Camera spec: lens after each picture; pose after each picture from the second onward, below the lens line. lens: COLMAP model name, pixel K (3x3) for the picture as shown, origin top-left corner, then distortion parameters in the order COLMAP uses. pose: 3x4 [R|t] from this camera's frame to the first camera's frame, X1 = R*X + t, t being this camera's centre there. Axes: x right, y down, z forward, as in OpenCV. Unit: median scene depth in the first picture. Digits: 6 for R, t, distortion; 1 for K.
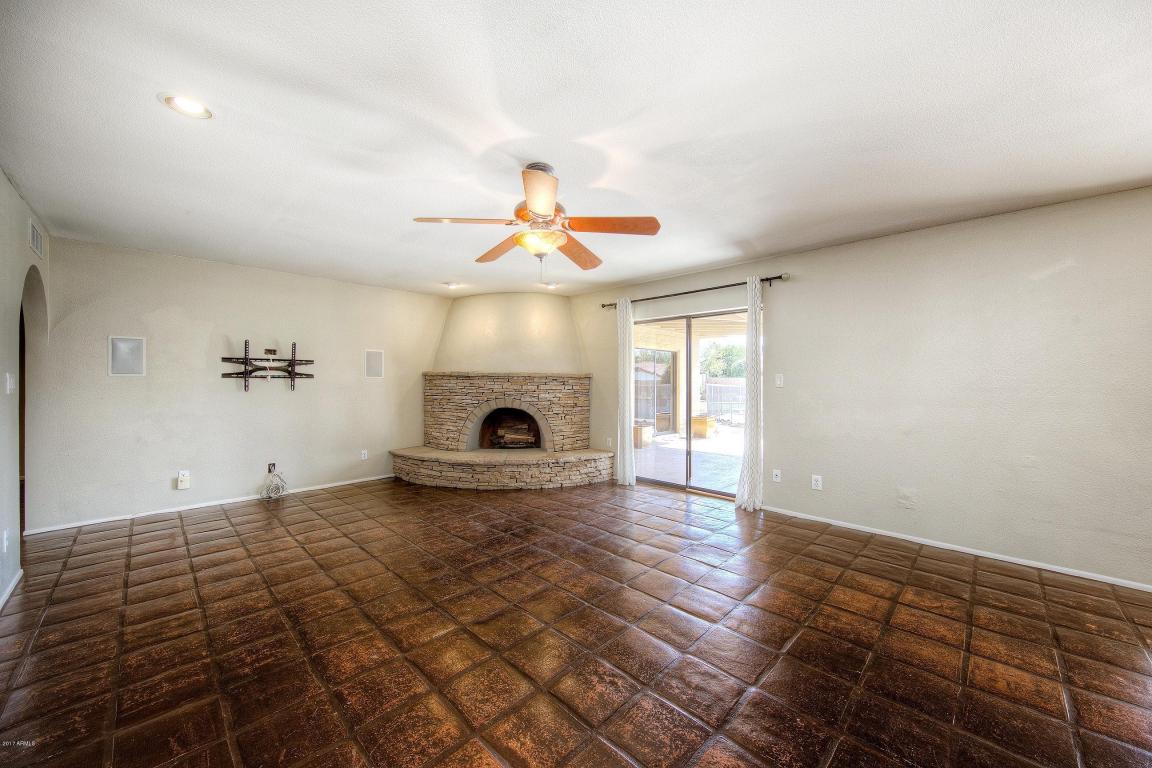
lens RADIAL K [[414.3, 0, 575.5], [0, 414.3, 379.8], [0, 0, 1]] dist [0.000914, -0.000035]
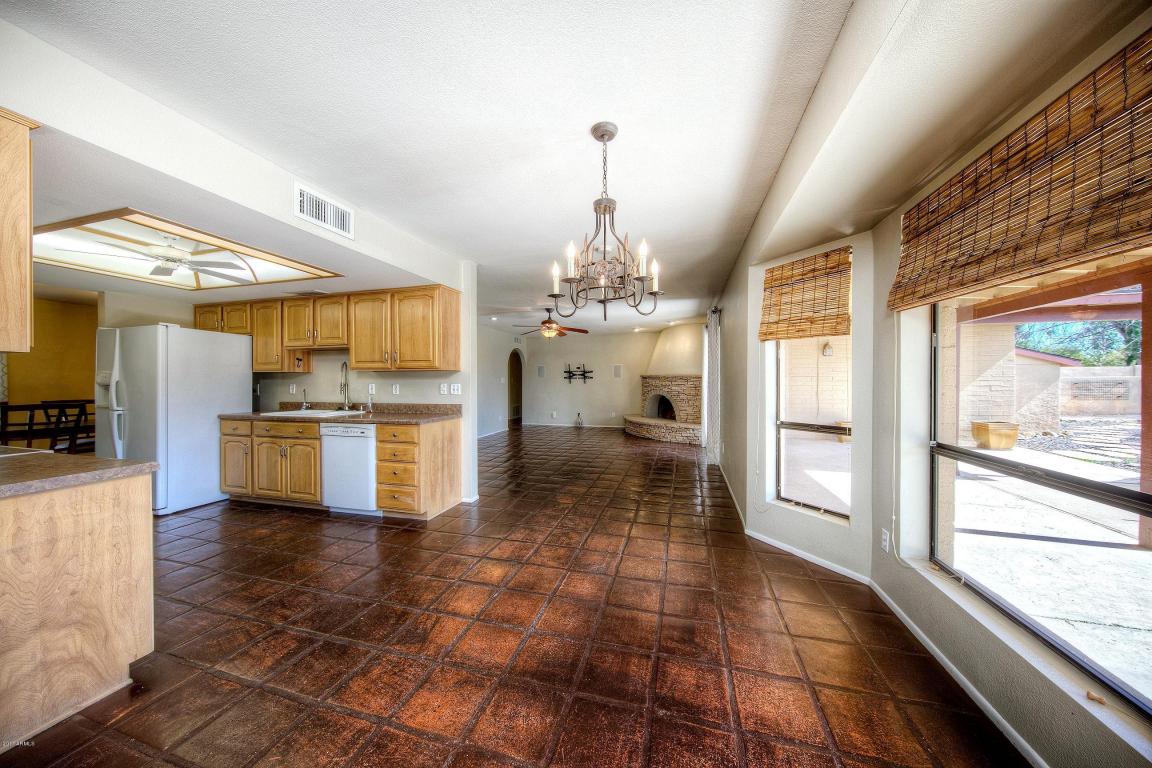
lens RADIAL K [[392.4, 0, 576.6], [0, 392.4, 383.0], [0, 0, 1]] dist [0.001392, 0.000024]
pose [[0.472218, 0.003238, -0.881476, 1.293103], [0.005077, 0.999967, 0.006393, 0.006450], [0.881467, -0.007494, 0.472186, -0.110859]]
